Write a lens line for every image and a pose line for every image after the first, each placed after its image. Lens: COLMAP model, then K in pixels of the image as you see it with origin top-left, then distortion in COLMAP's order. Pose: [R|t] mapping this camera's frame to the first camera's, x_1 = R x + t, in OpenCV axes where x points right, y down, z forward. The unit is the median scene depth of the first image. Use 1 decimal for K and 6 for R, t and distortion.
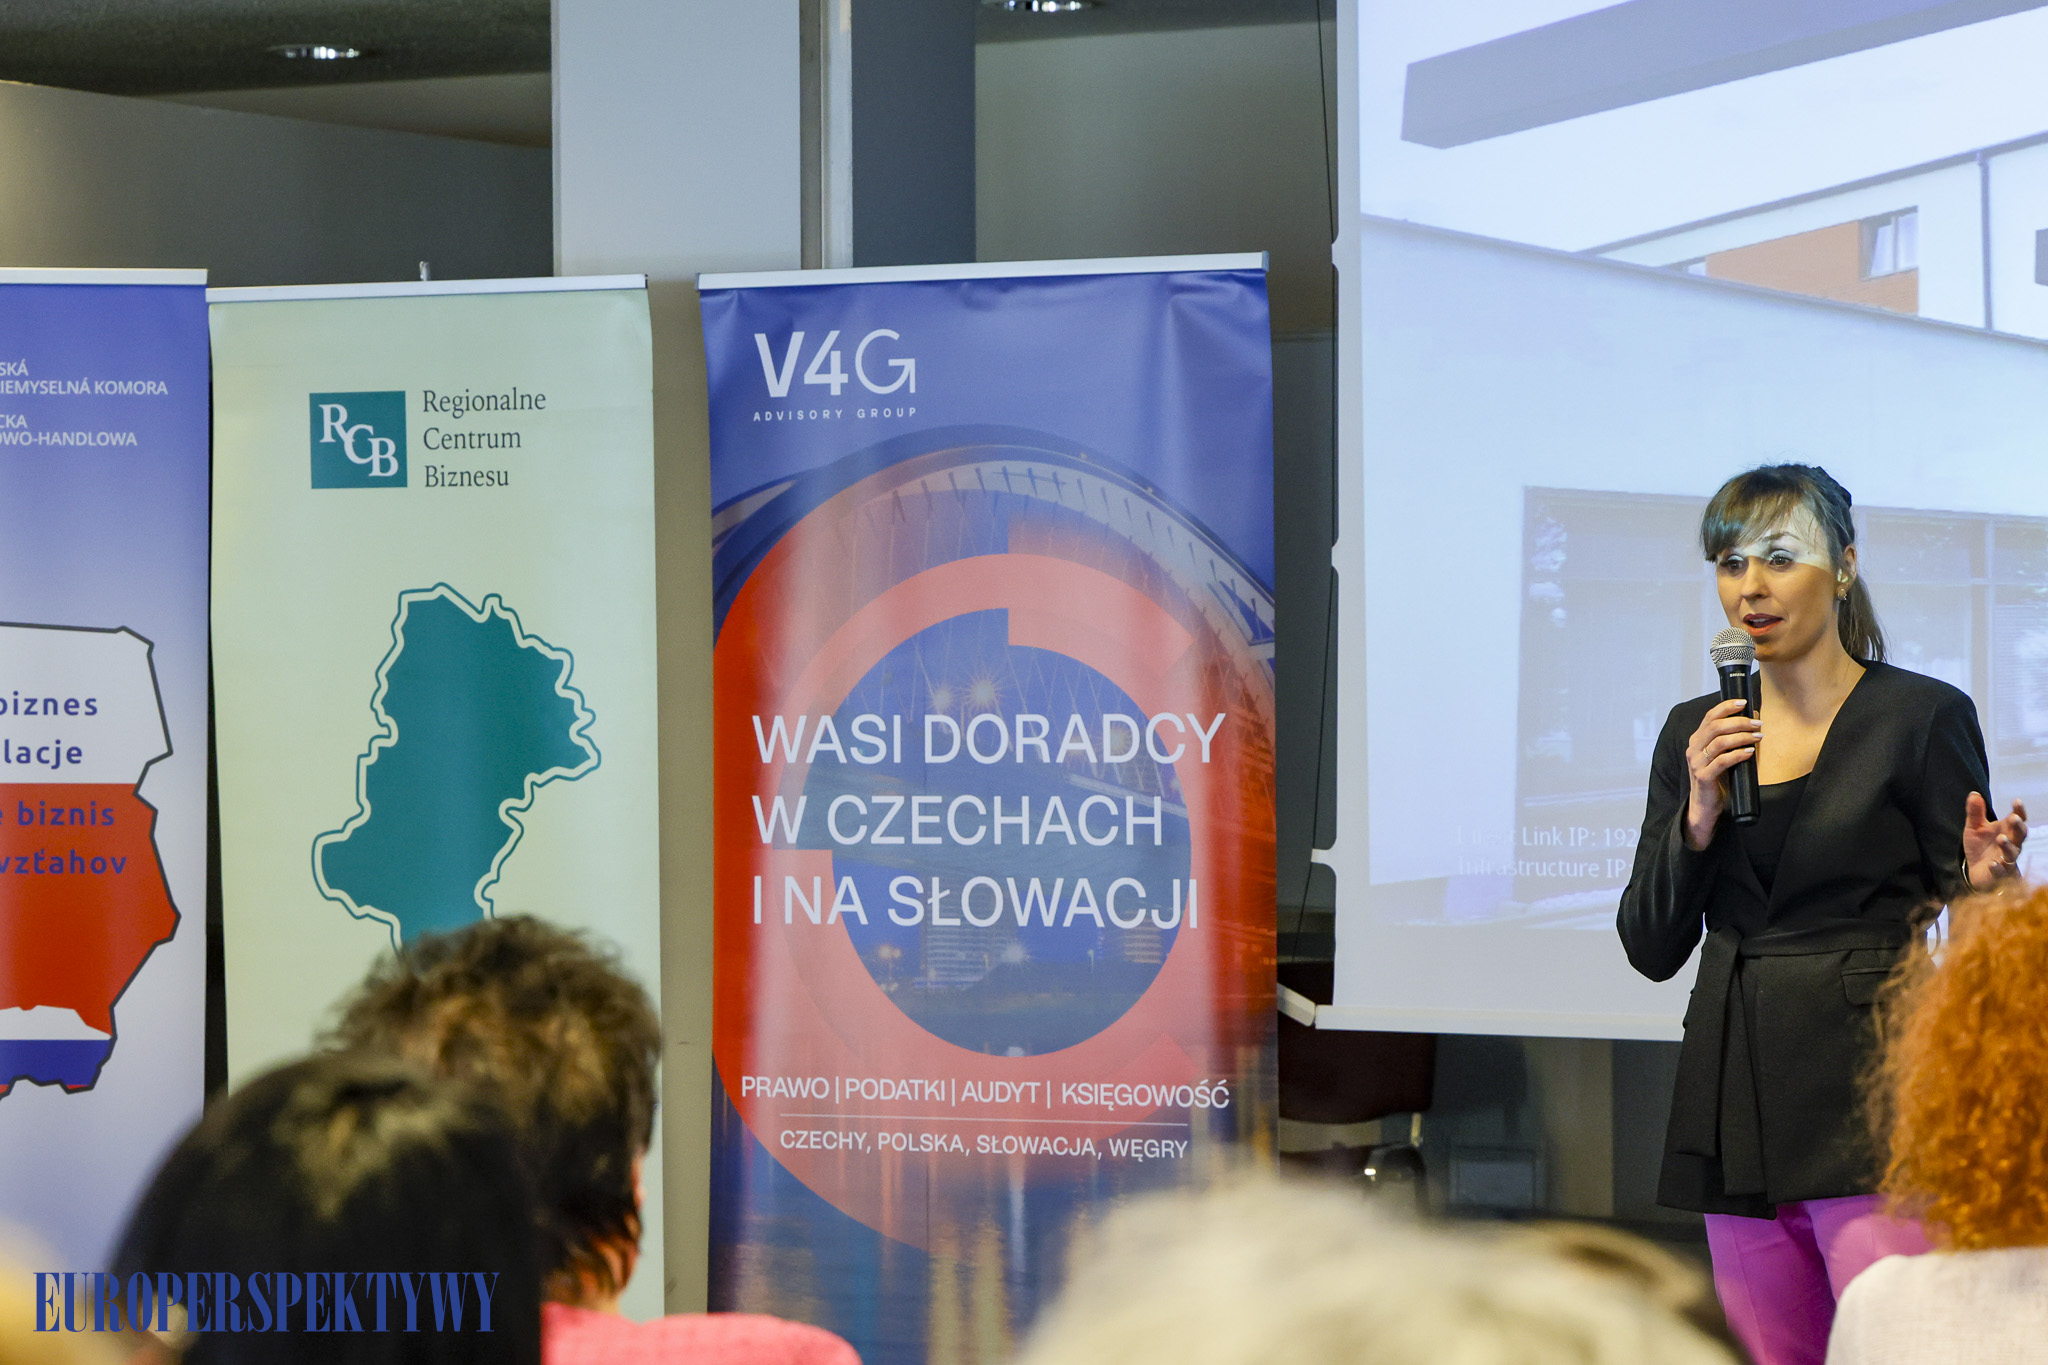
lens RADIAL K [[6380.4, 0, 1024.0], [0, 6380.4, 682.5], [0, 0, 1]] dist [0.089104, 1.892792]
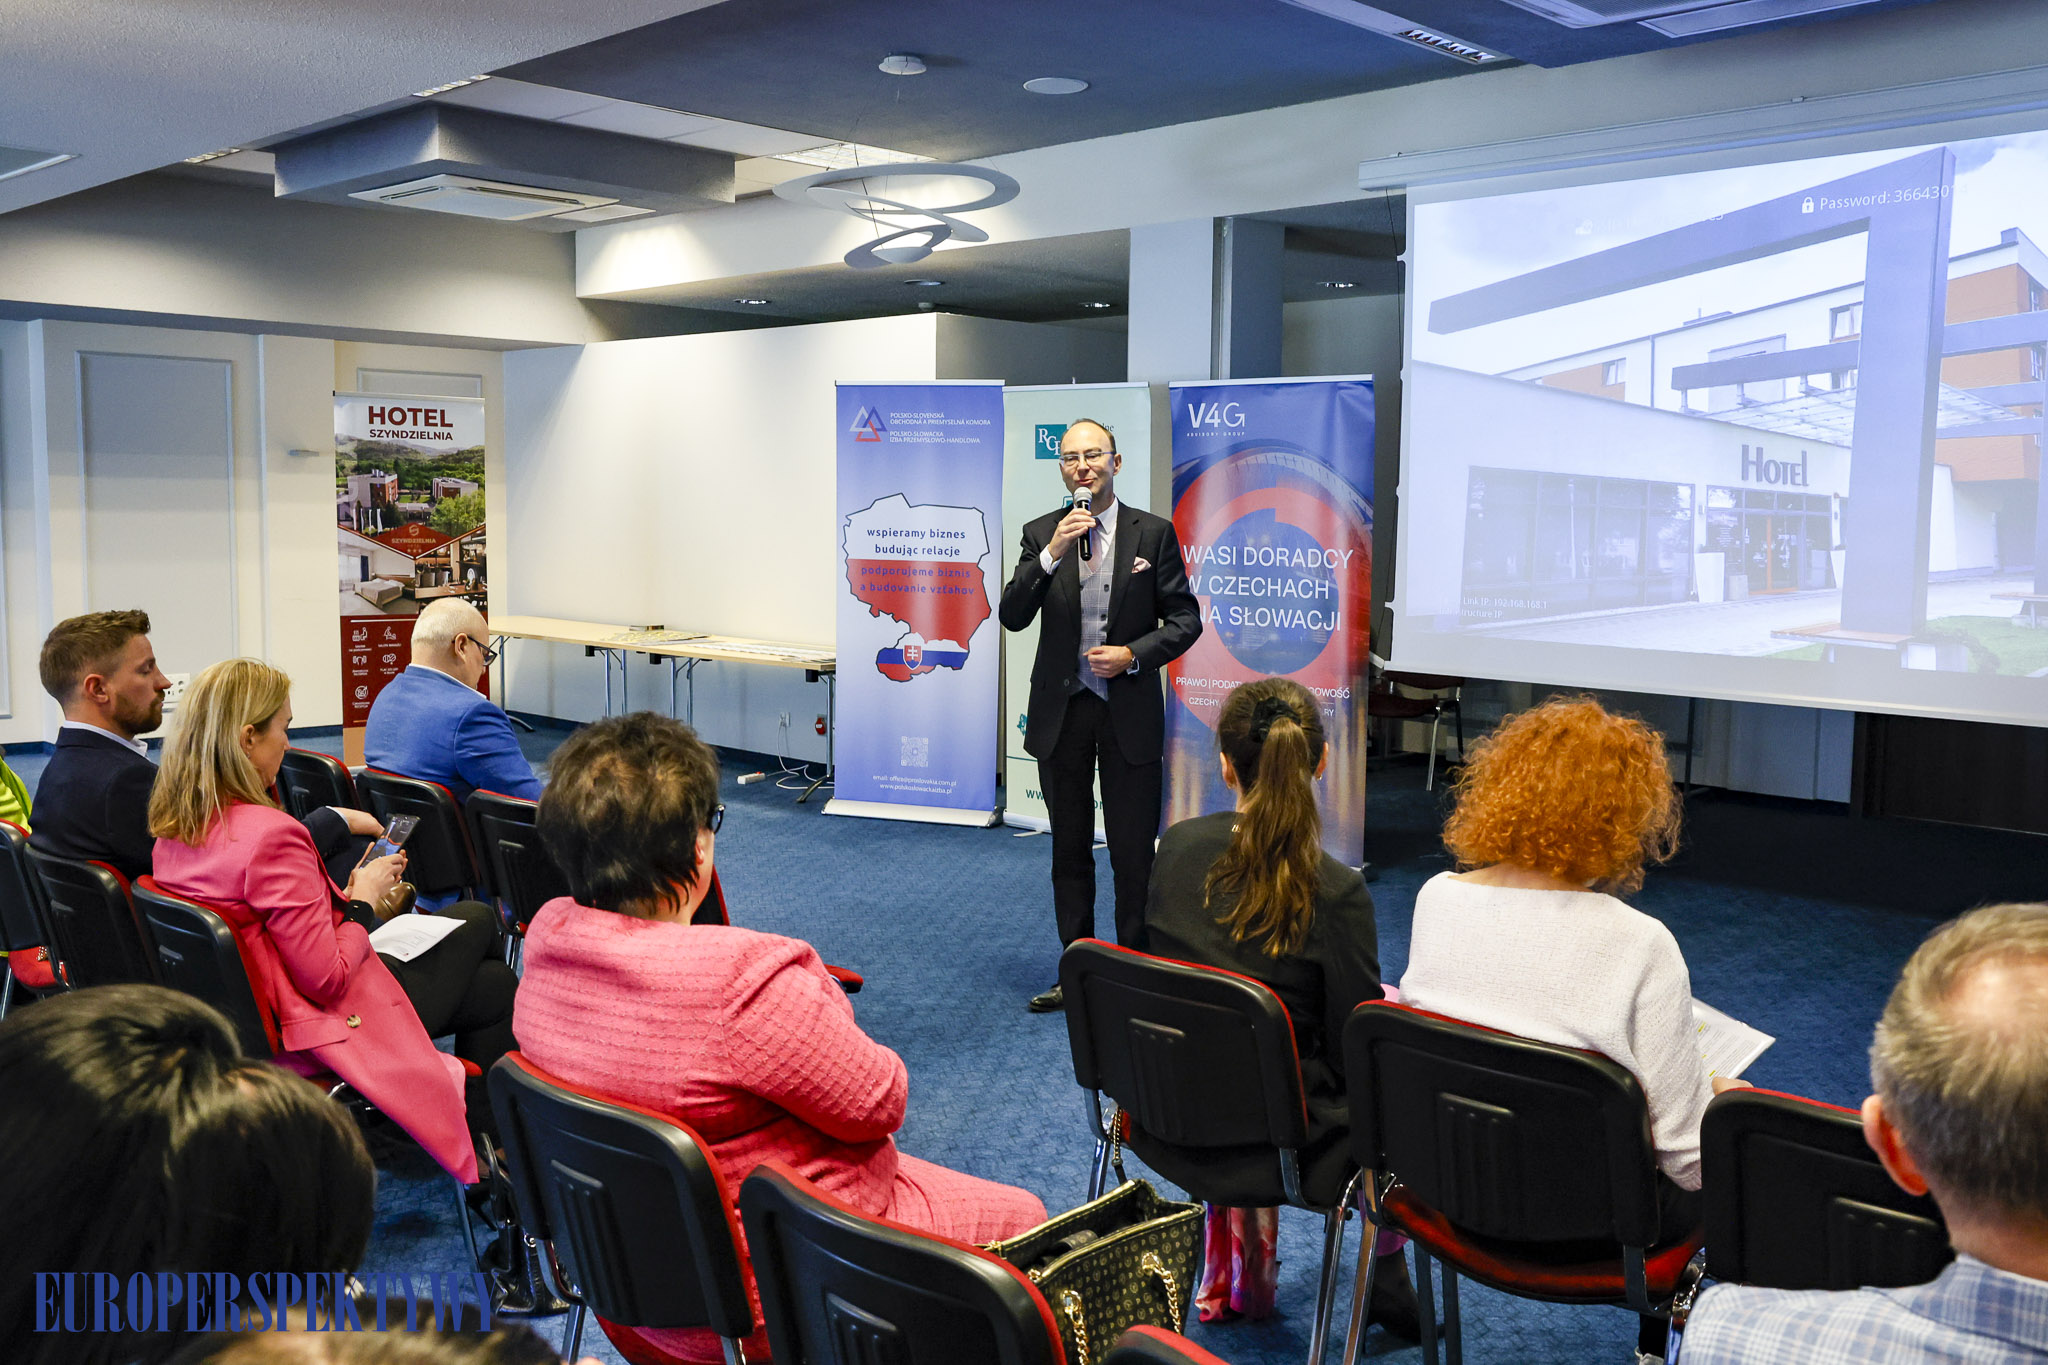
lens RADIAL K [[1846.1, 0, 1024.0], [0, 1846.1, 682.5], [0, 0, 1]] dist [-0.055571, 0.003601]
pose [[0.974333, 0.038976, -0.221710, 0.069170], [-0.017563, 0.995056, 0.097746, -0.012569], [0.224424, -0.091343, 0.970201, 0.220536]]
